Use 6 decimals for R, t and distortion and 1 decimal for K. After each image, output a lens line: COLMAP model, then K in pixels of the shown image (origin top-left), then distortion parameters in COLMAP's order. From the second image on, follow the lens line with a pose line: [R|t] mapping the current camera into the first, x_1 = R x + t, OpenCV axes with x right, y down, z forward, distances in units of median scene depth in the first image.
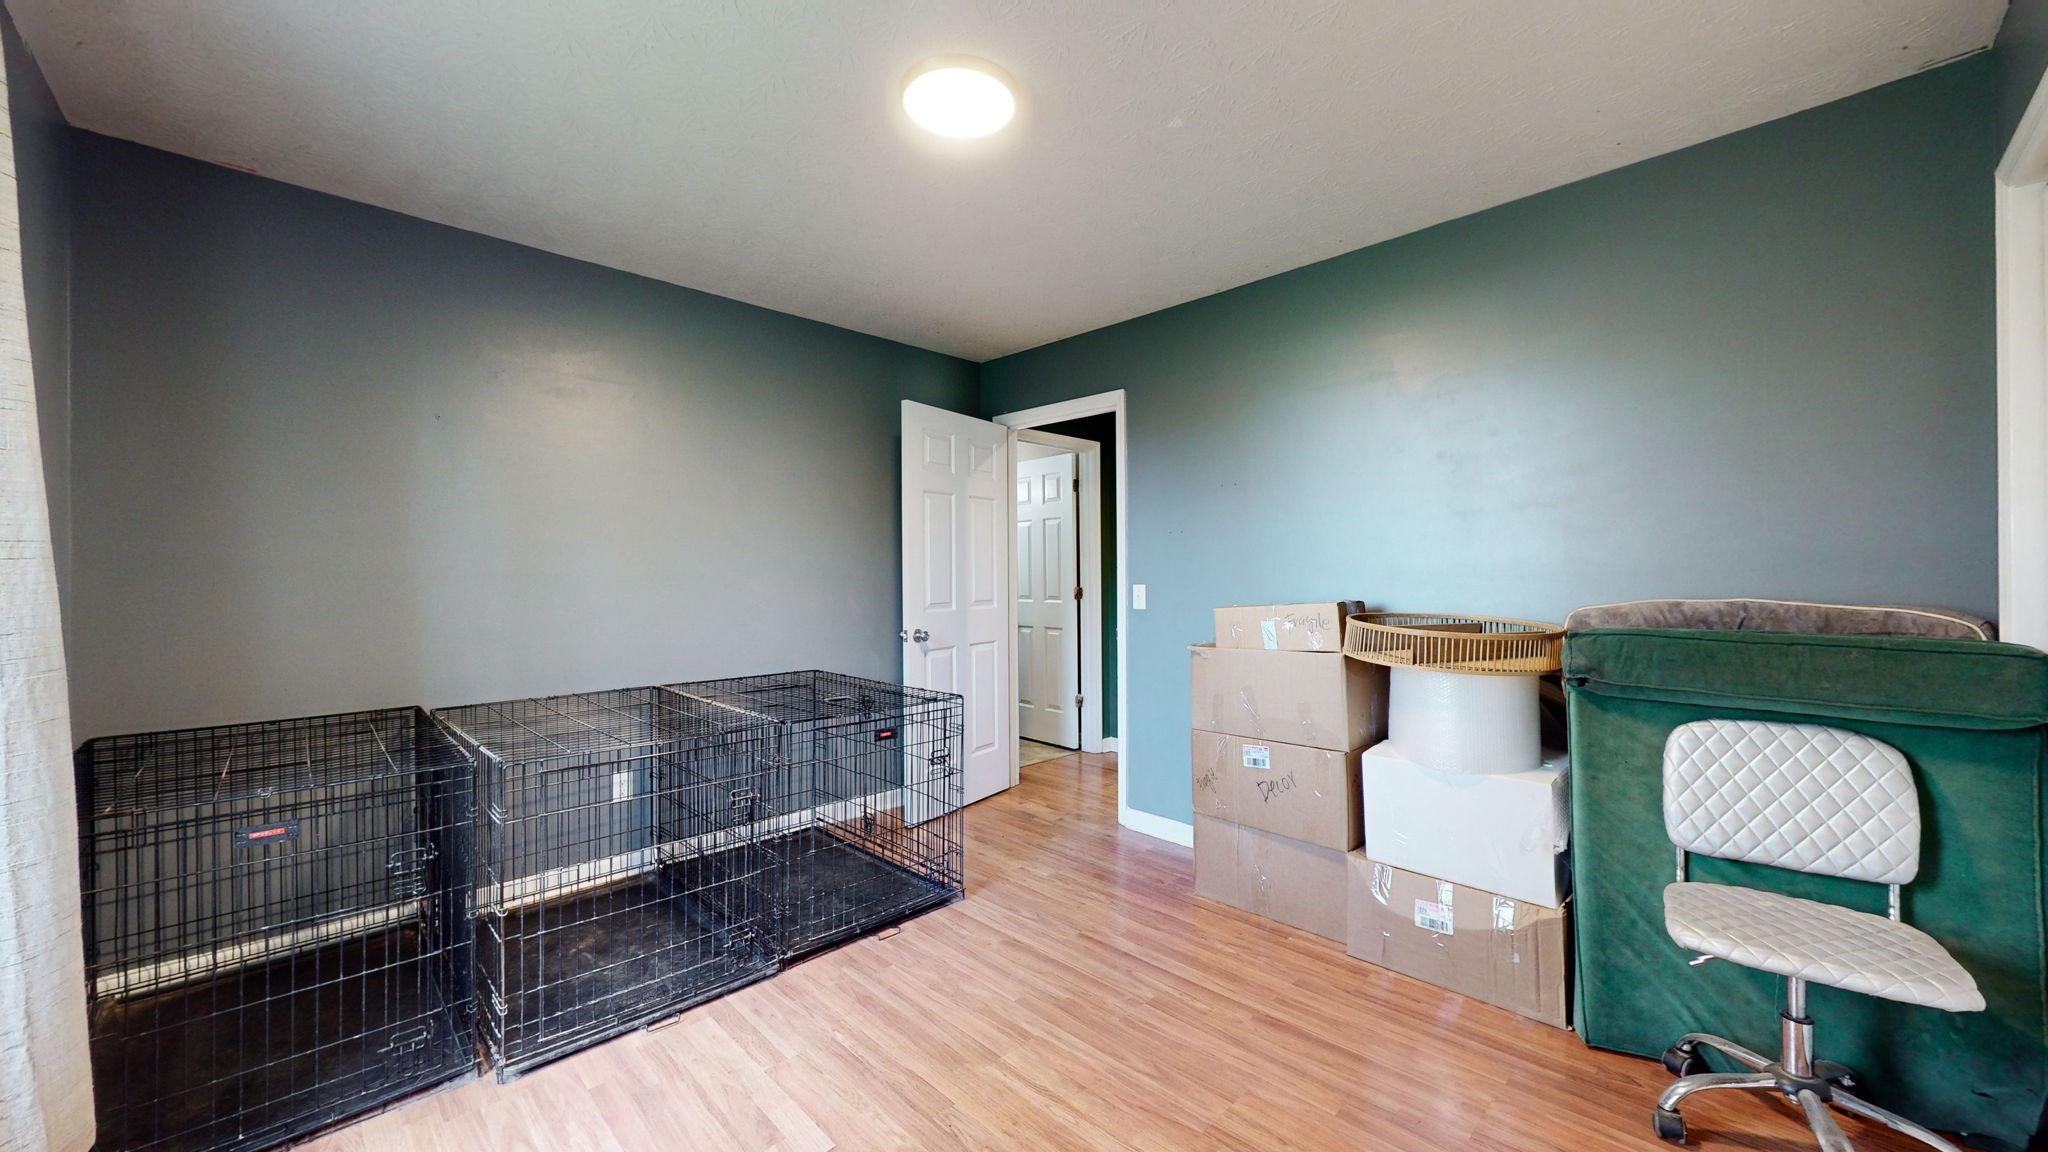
lens RADIAL K [[746.6, 0, 1023.1], [0, 746.6, 578.7], [0, 0, 1]] dist [-0.000235, -0.000037]
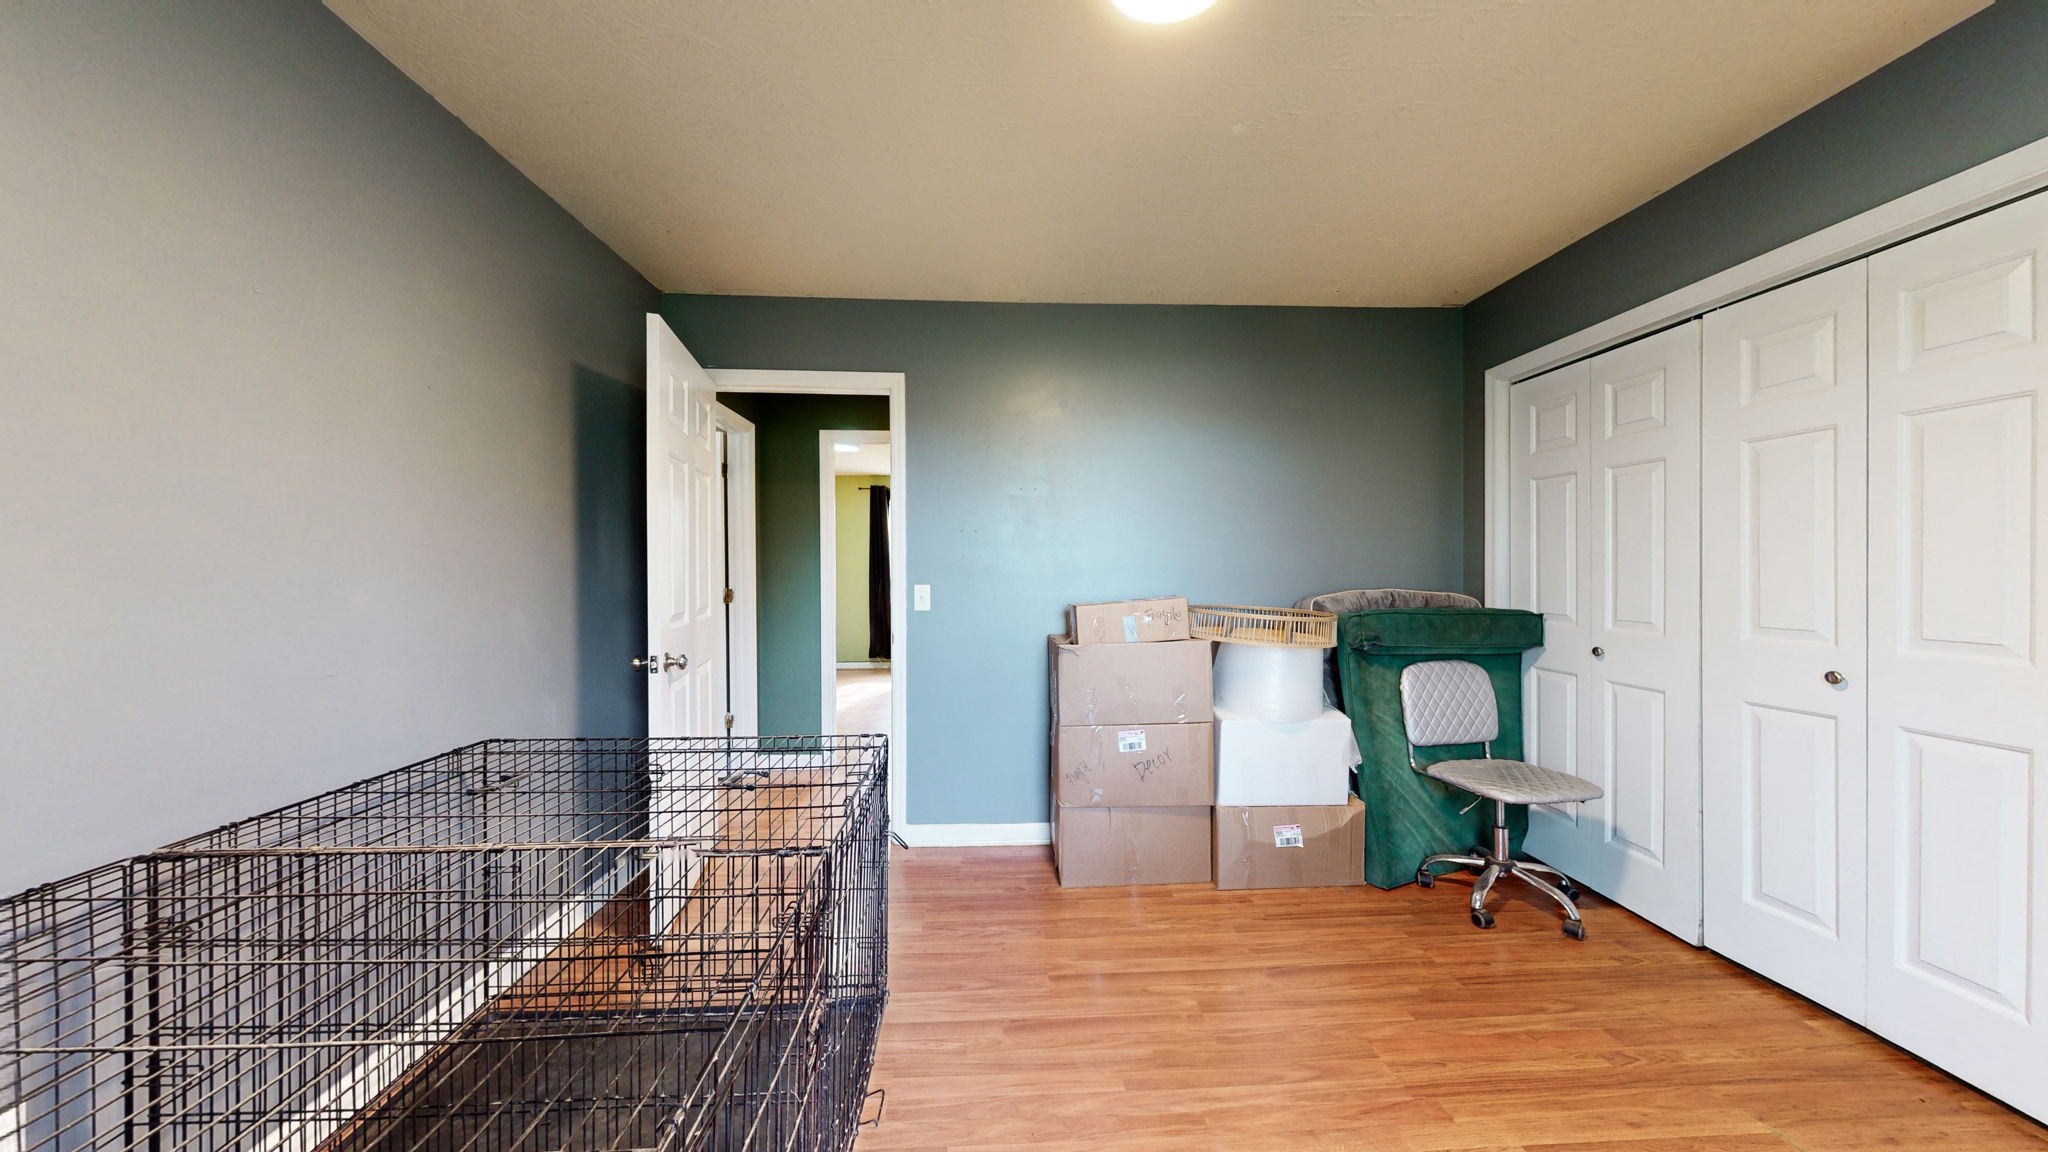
lens RADIAL K [[645.4, 0, 1022.2], [0, 645.4, 577.3], [0, 0, 1]] dist [-0.007468, 0.000061]
pose [[0.665932, -0.001353, 0.746011, -0.535692], [0.003277, 0.999994, -0.001112, 0.000204], [-0.746005, 0.003185, 0.665933, 0.532062]]
